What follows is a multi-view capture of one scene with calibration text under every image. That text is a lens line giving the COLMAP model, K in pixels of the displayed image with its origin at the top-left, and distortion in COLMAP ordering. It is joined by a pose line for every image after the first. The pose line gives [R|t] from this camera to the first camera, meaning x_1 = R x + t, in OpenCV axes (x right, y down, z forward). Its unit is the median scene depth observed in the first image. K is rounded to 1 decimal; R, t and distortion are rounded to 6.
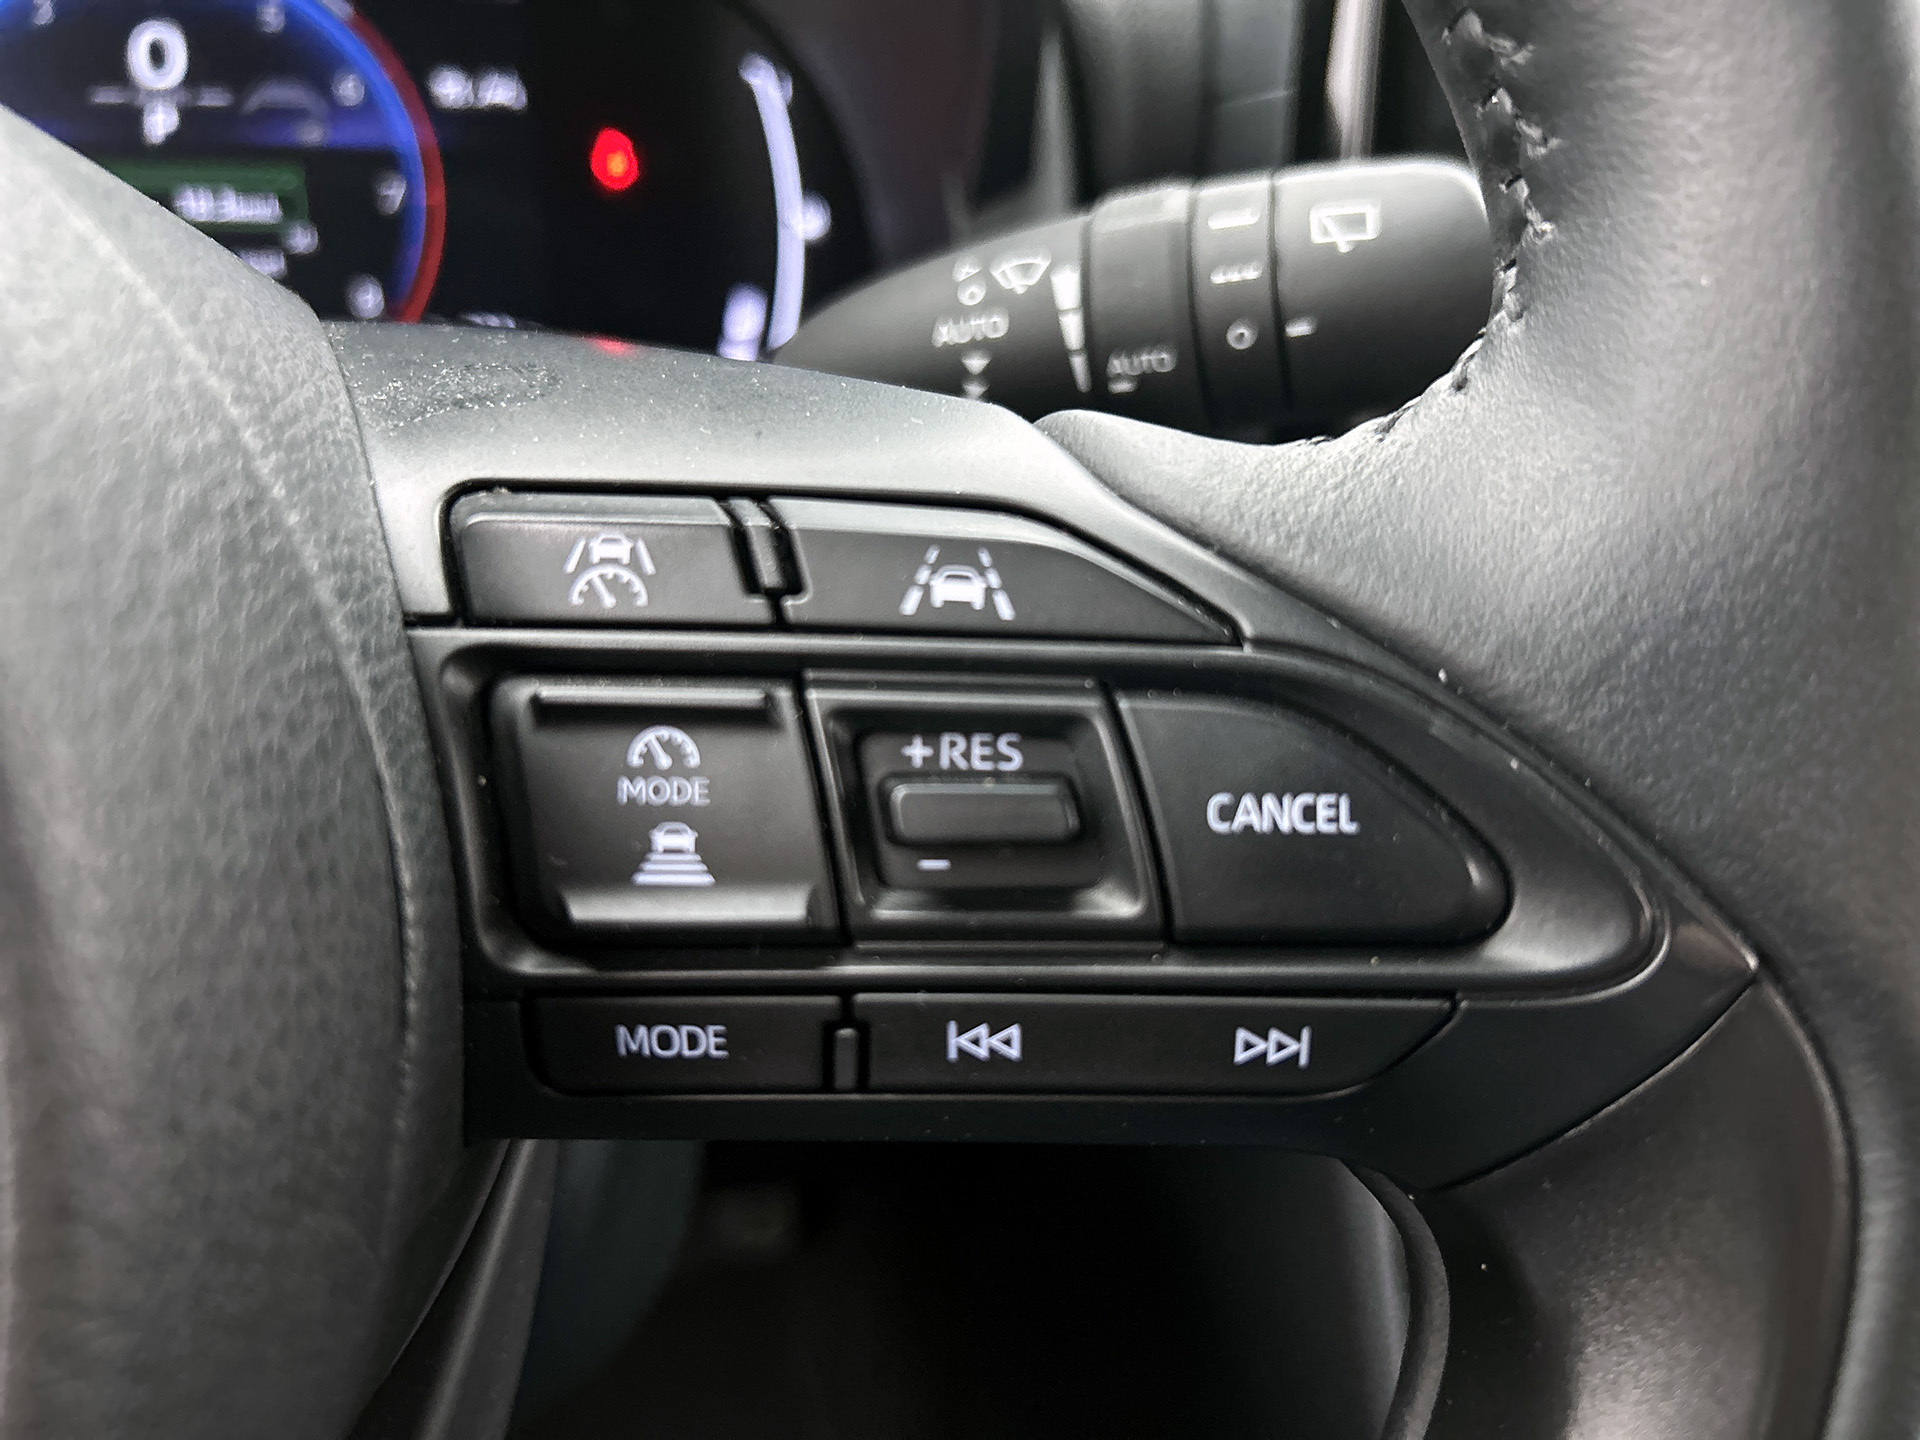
lens RADIAL K [[1541.1, 0, 972.6], [0, 1541.1, 711.2], [0, 0, 1]] dist [0.082448, -0.271084]
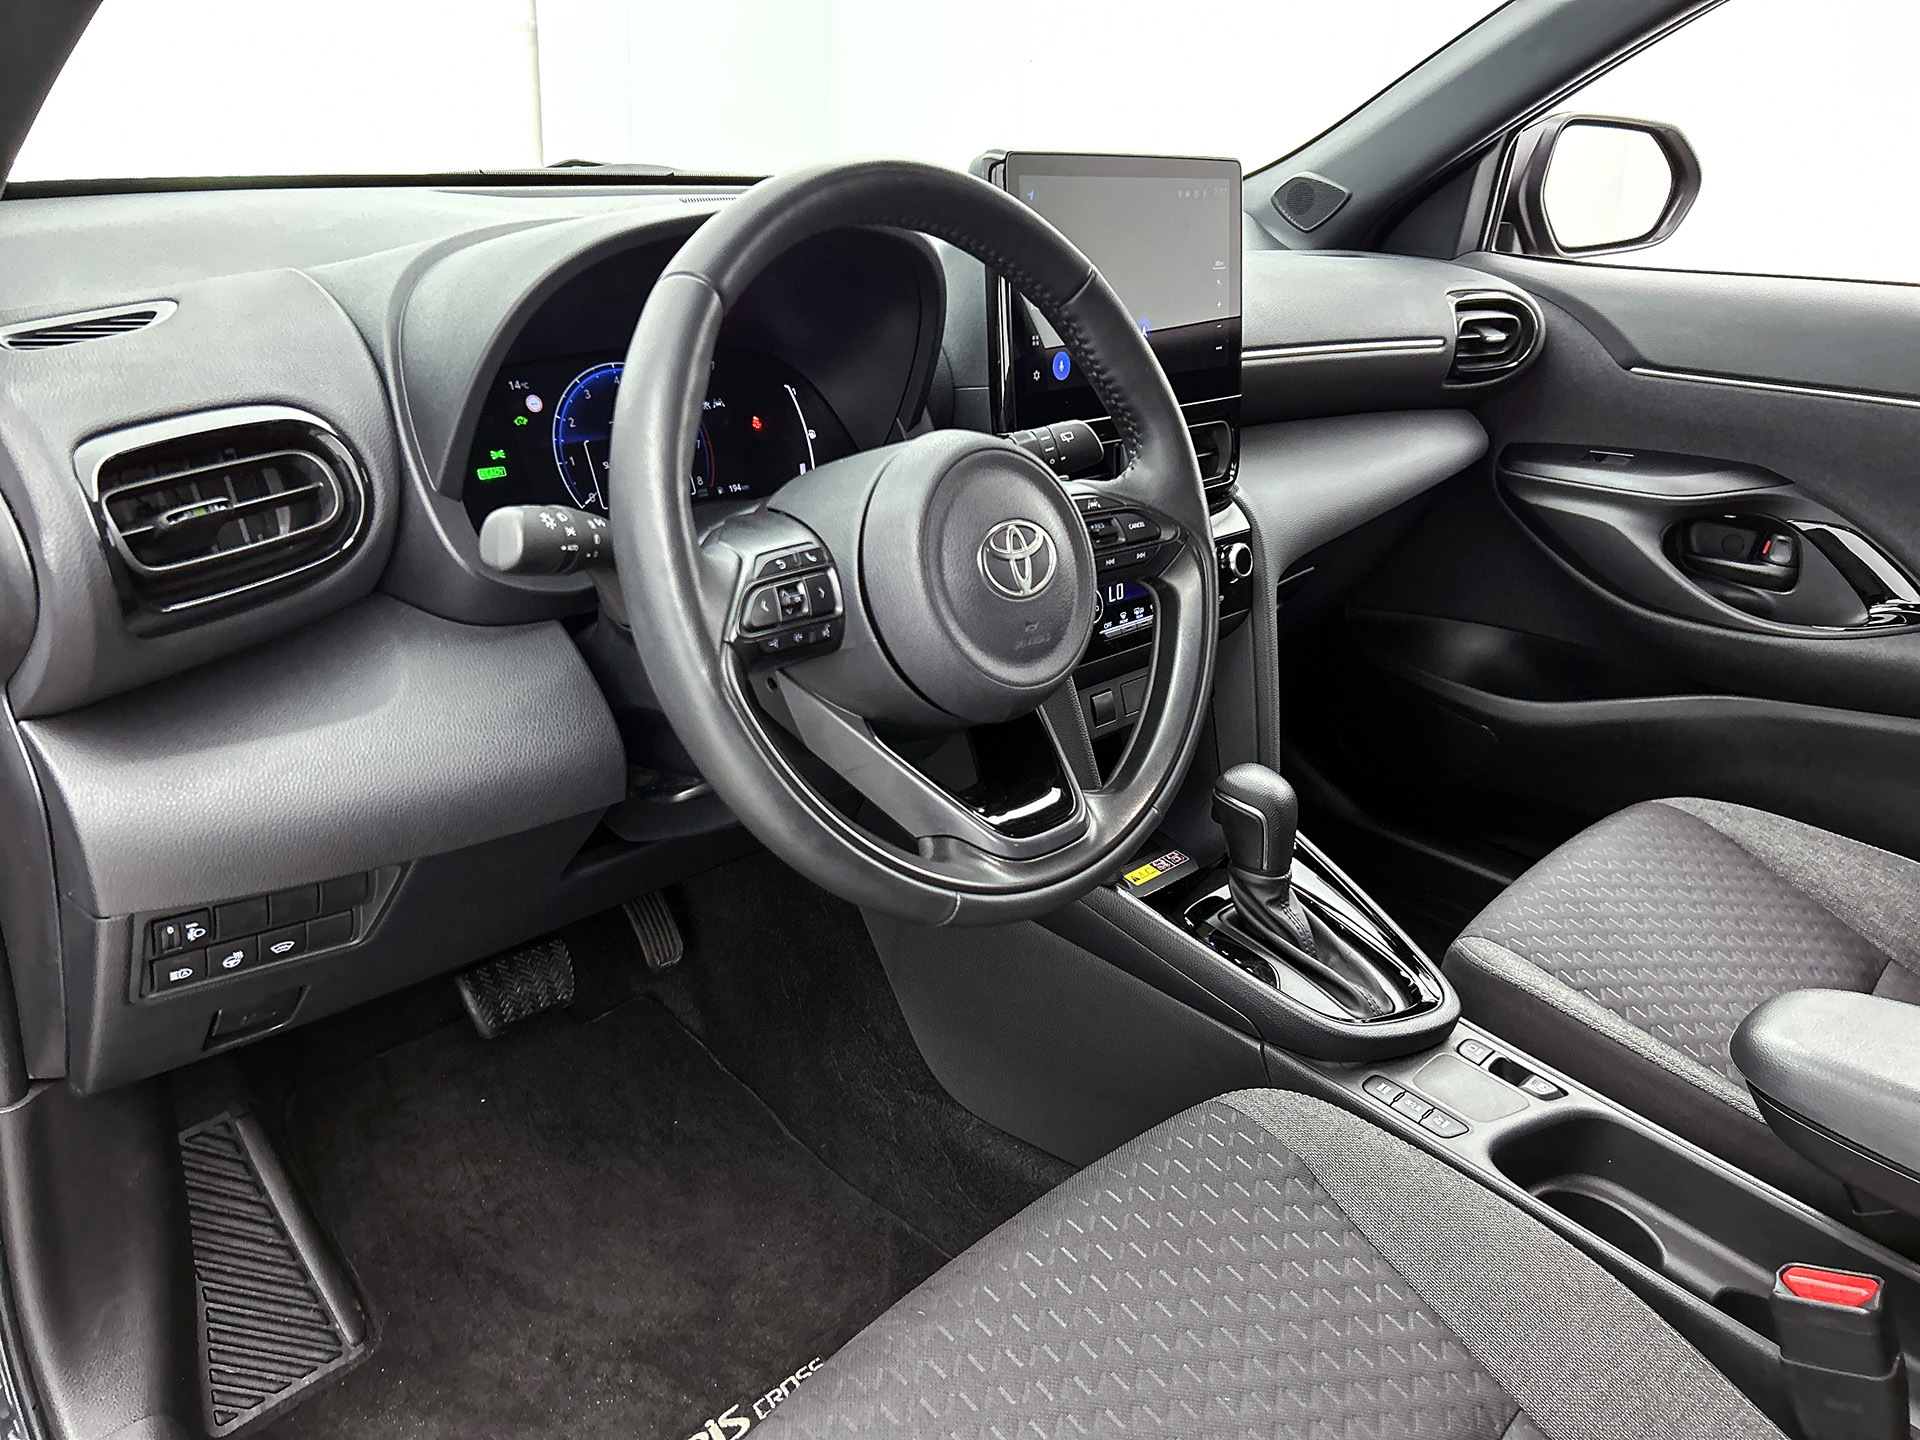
lens RADIAL K [[1541.1, 0, 972.6], [0, 1541.1, 711.2], [0, 0, 1]] dist [0.082448, -0.271084]
pose [[0.845582, -0.211483, 0.490169, -4.389194], [0.224692, 0.973885, 0.032570, 0.523637], [-0.484257, 0.082597, 0.871018, -5.165362]]
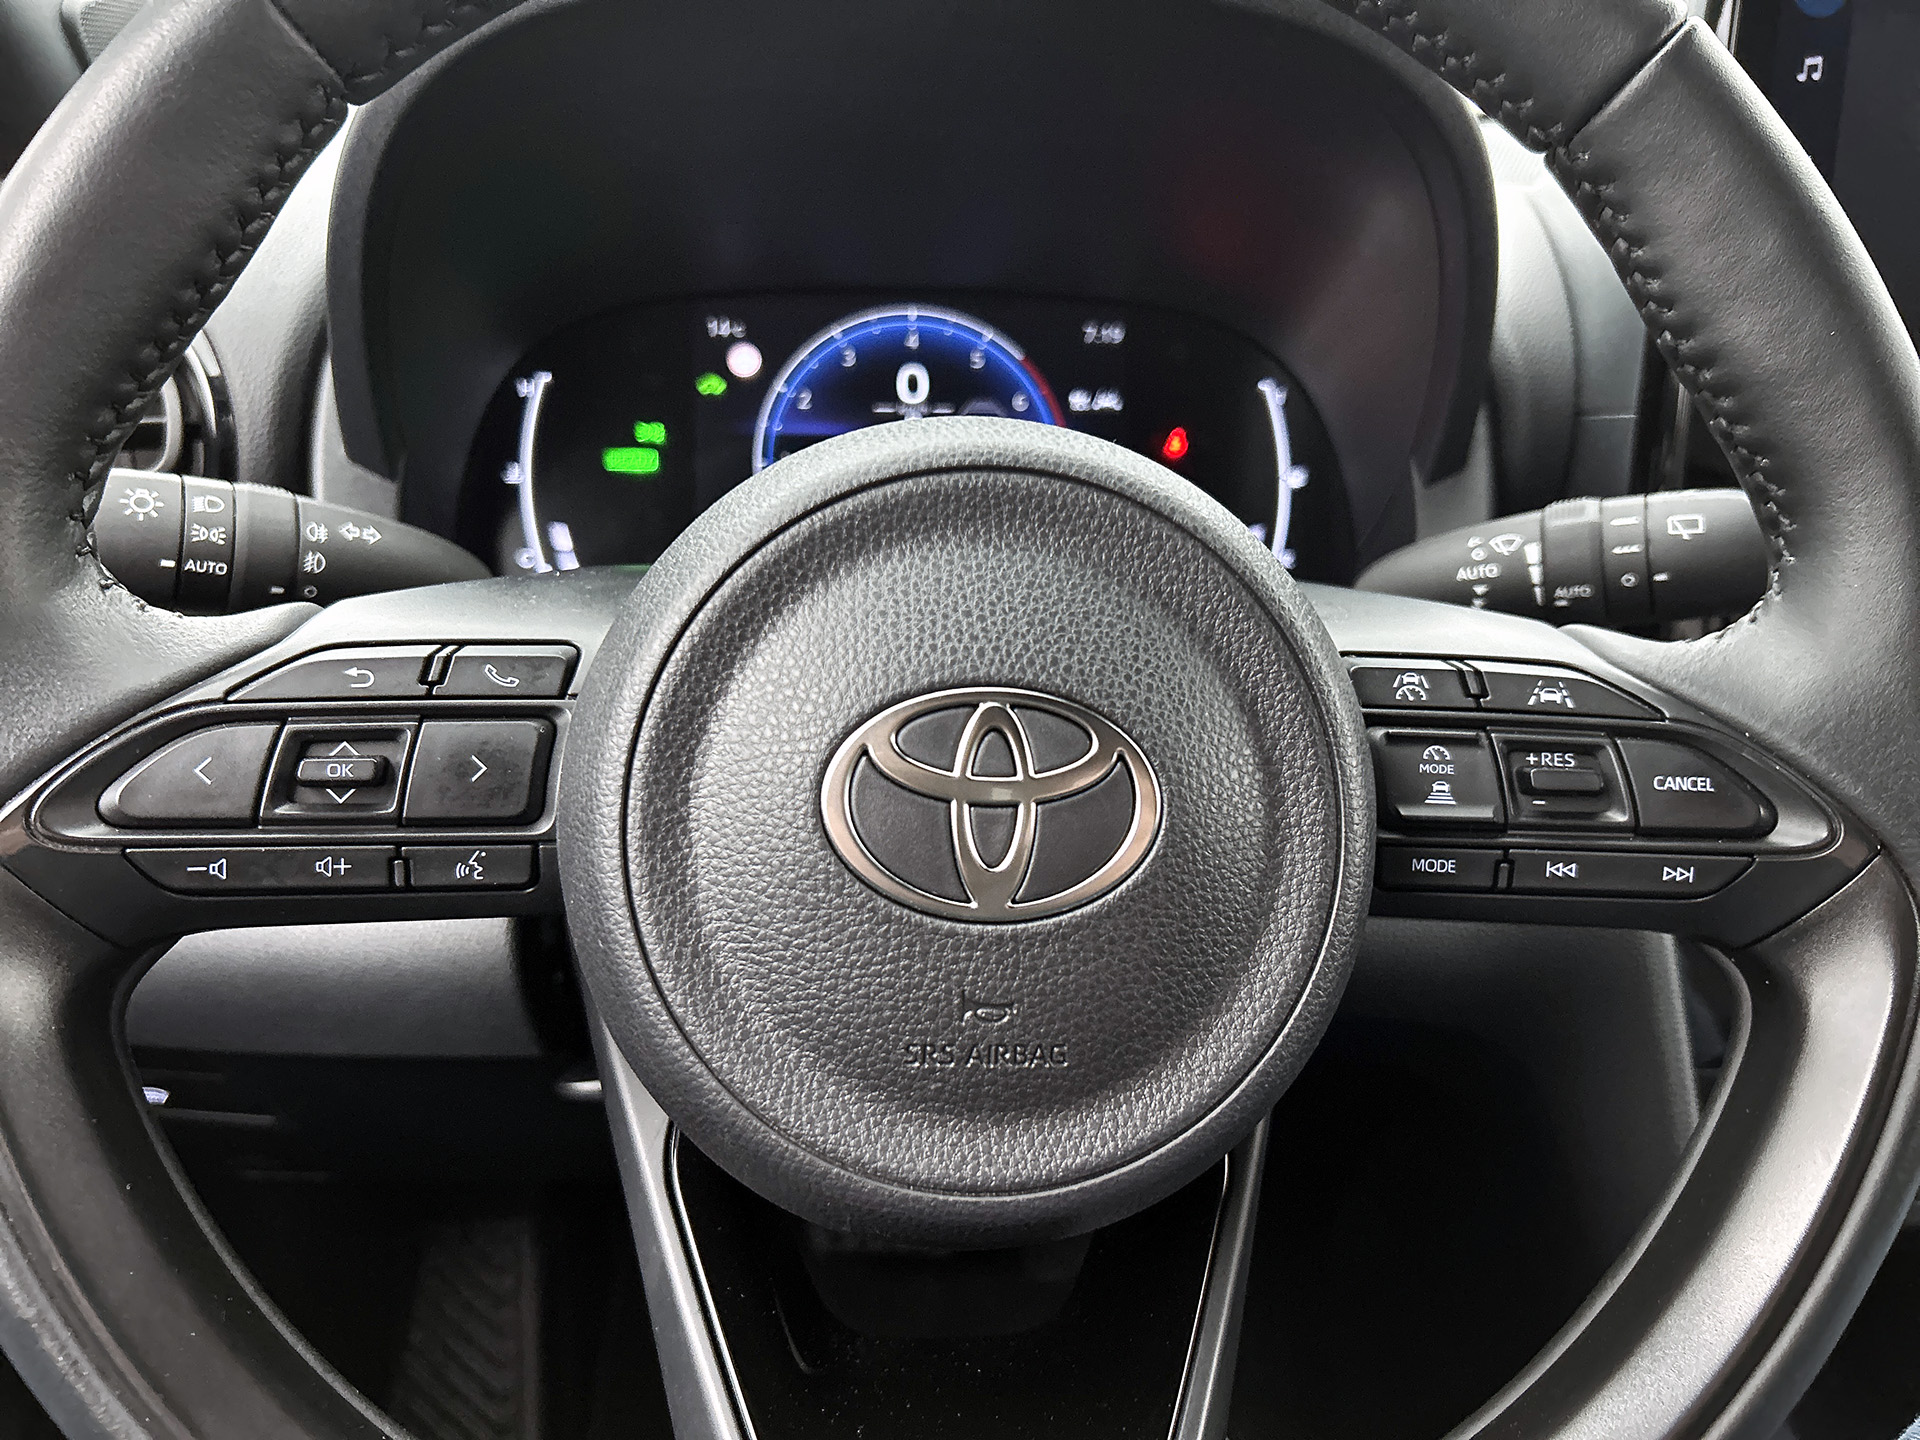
lens RADIAL K [[1528.7, 0, 960.0], [0, 1528.7, 720.0], [0, 0, 1]] dist [-0.003970, 0.010325]
pose [[0.986273, 0.025293, -0.163172, -0.569340], [-0.039686, 0.995542, -0.085562, 0.220624], [0.160281, 0.090863, 0.982880, -1.694395]]
